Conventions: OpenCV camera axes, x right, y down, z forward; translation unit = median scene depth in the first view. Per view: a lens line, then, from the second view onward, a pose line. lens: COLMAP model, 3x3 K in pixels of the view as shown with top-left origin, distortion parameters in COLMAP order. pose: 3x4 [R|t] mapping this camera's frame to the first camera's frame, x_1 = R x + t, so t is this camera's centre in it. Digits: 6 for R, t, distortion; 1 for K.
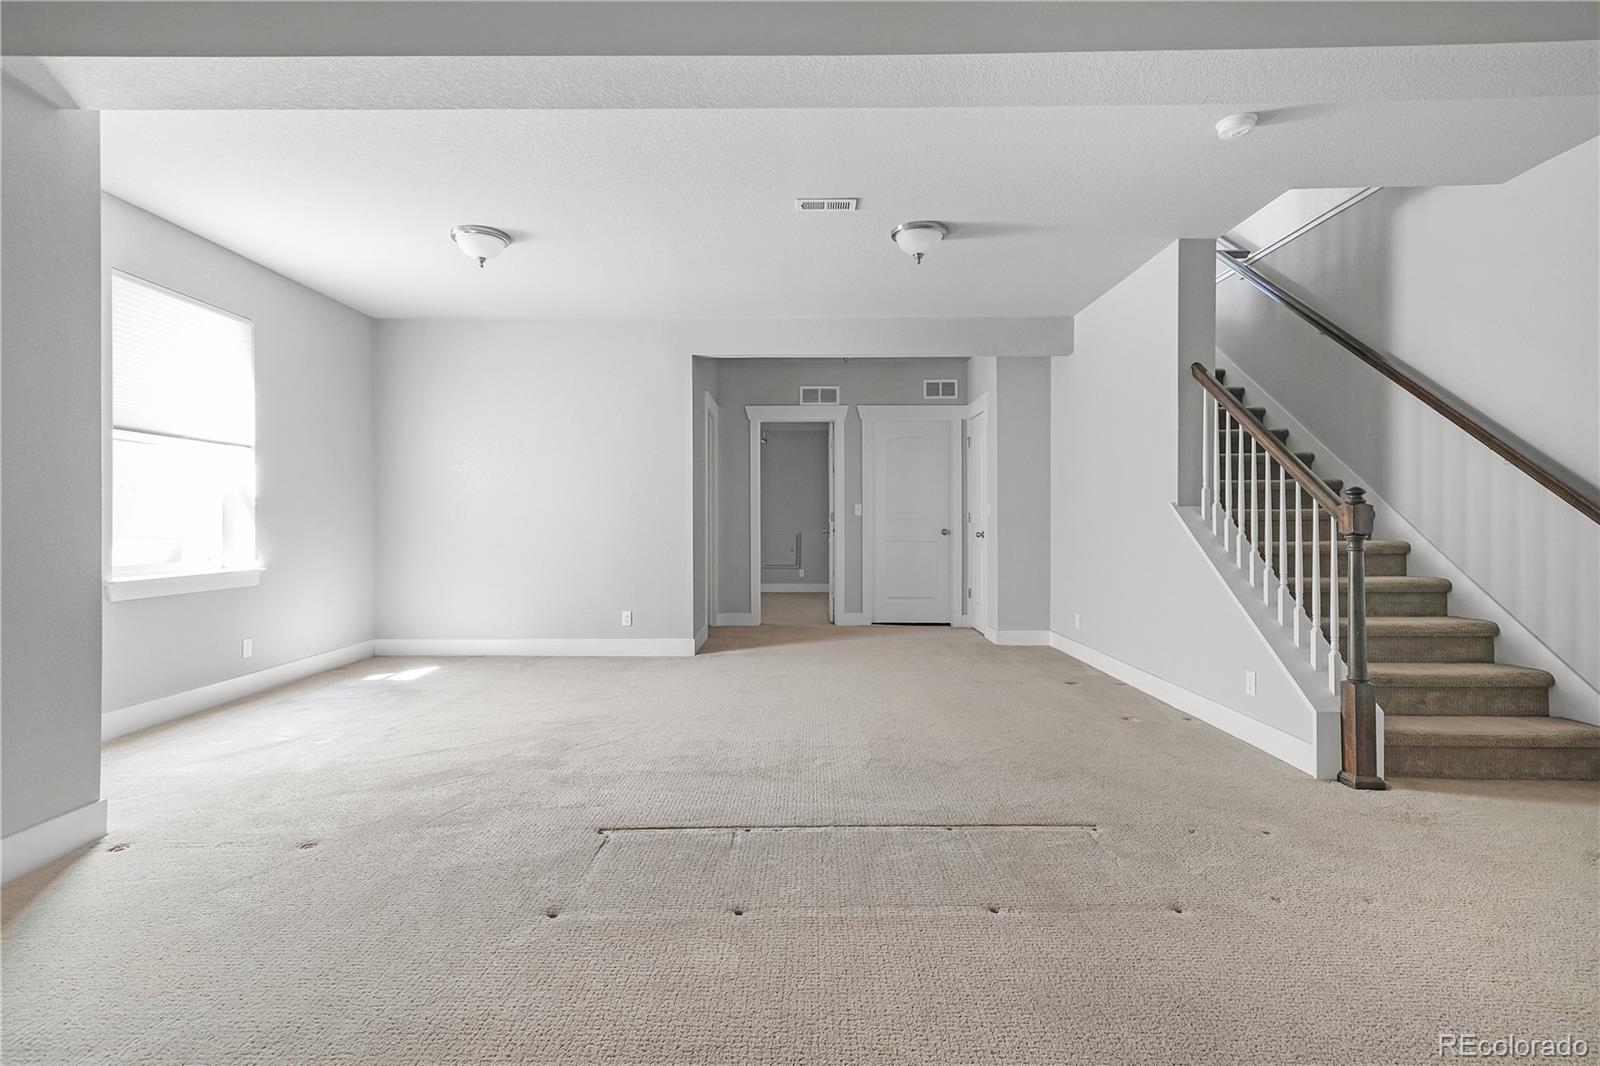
lens RADIAL K [[743.3, 0, 784.0], [0, 743.3, 528.1], [0, 0, 1]] dist [0.006901, 0.002420]
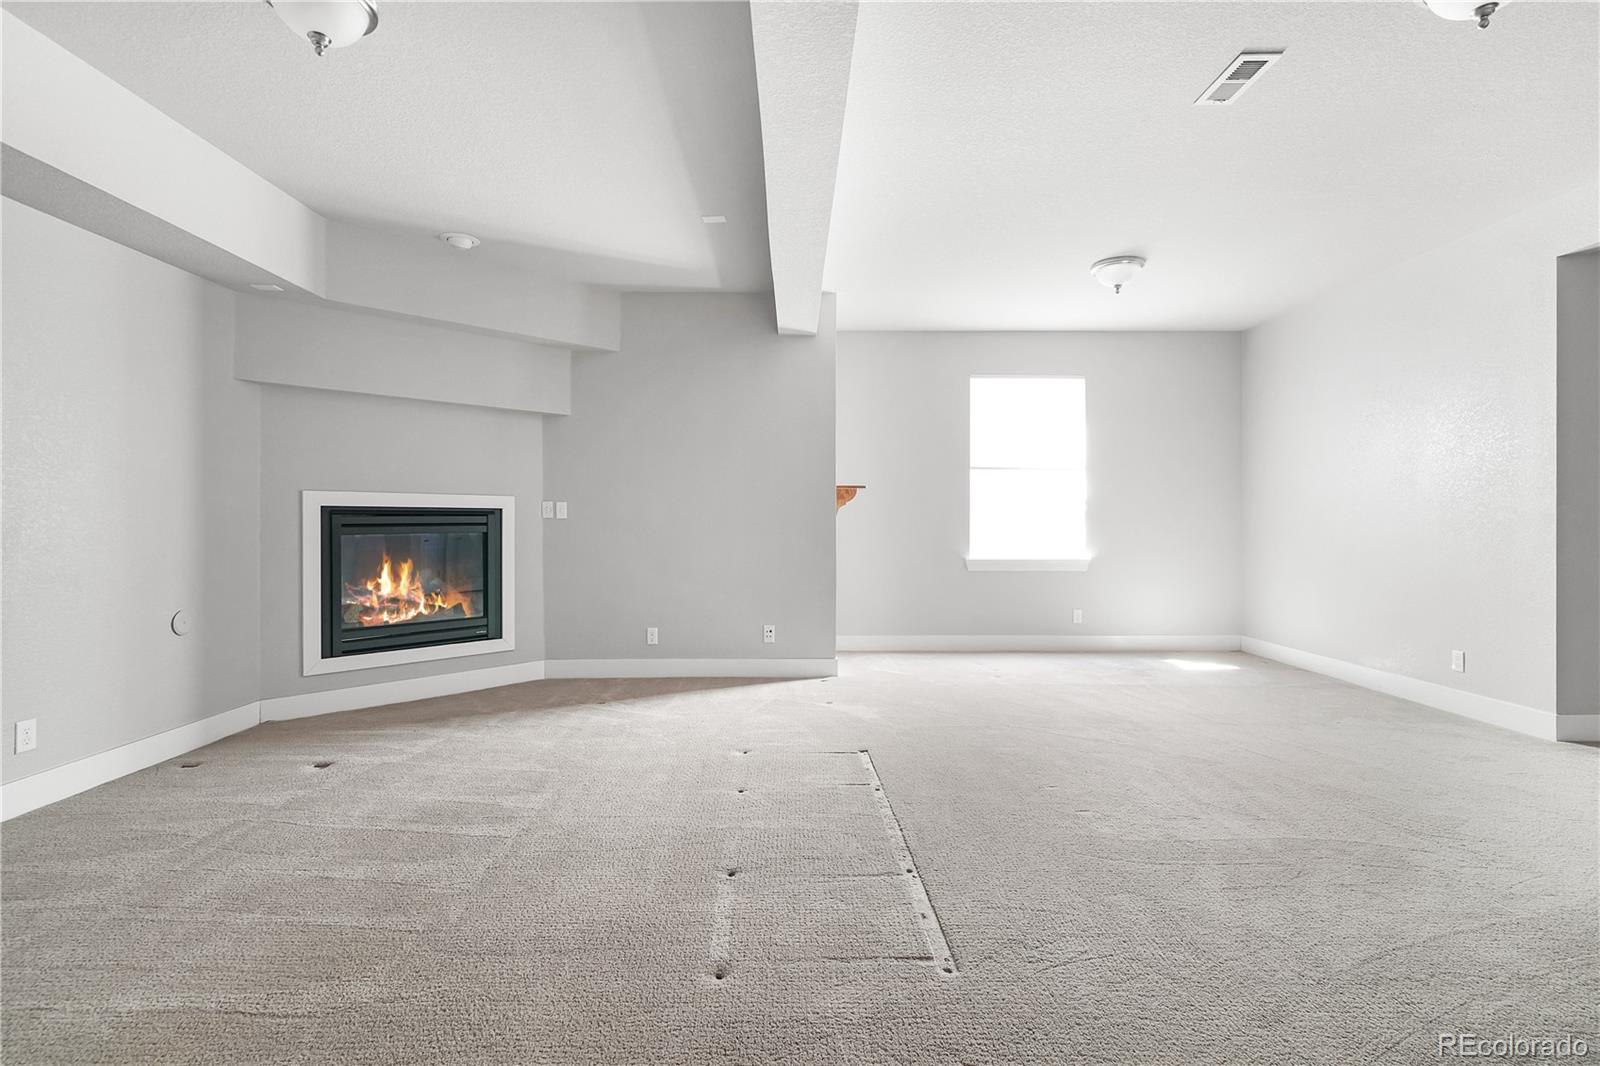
lens RADIAL K [[743.3, 0, 804.3], [0, 743.3, 523.5], [0, 0, 1]] dist [0.006901, 0.002420]
pose [[0.013614, -0.001630, -0.999906, 0.620688], [-0.008270, 0.999964, -0.001743, -0.002881], [0.999873, 0.008293, 0.013600, 0.465256]]
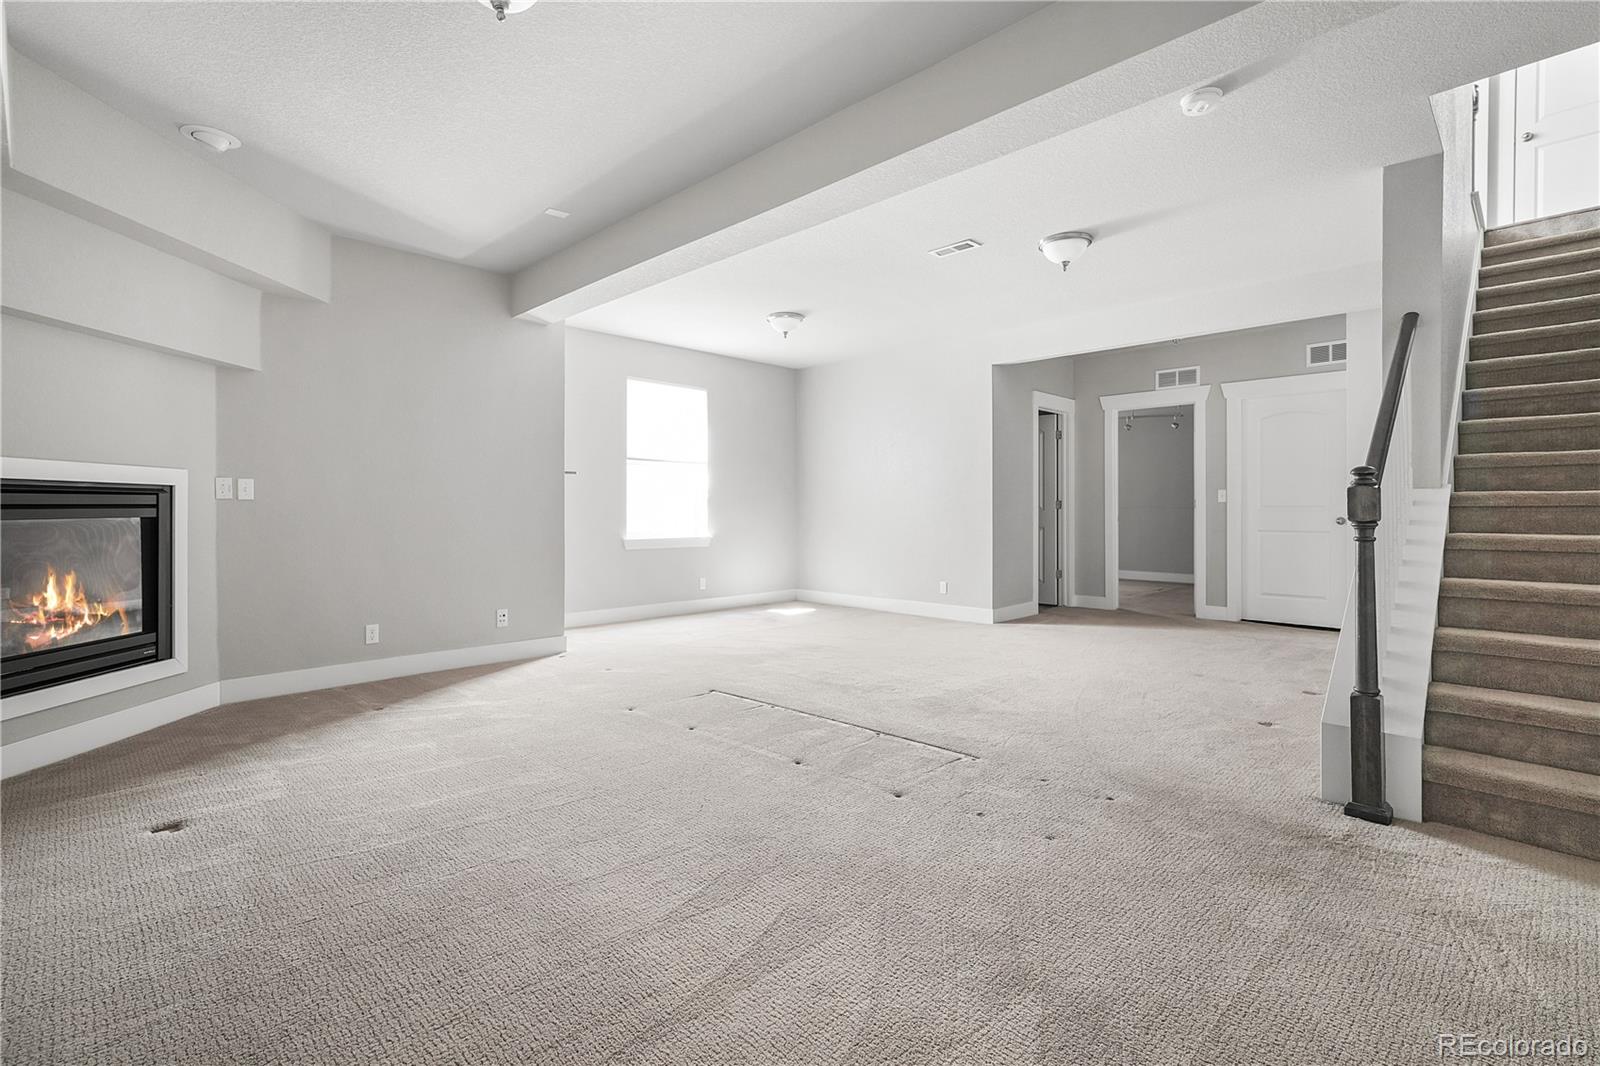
lens RADIAL K [[743.3, 0, 822.7], [0, 743.3, 512.5], [0, 0, 1]] dist [0.006901, 0.002420]
pose [[0.726817, 0.002943, -0.686825, 0.608990], [-0.006802, 0.999973, -0.002913, 0.003878], [0.686797, 0.006790, 0.726817, -0.030580]]
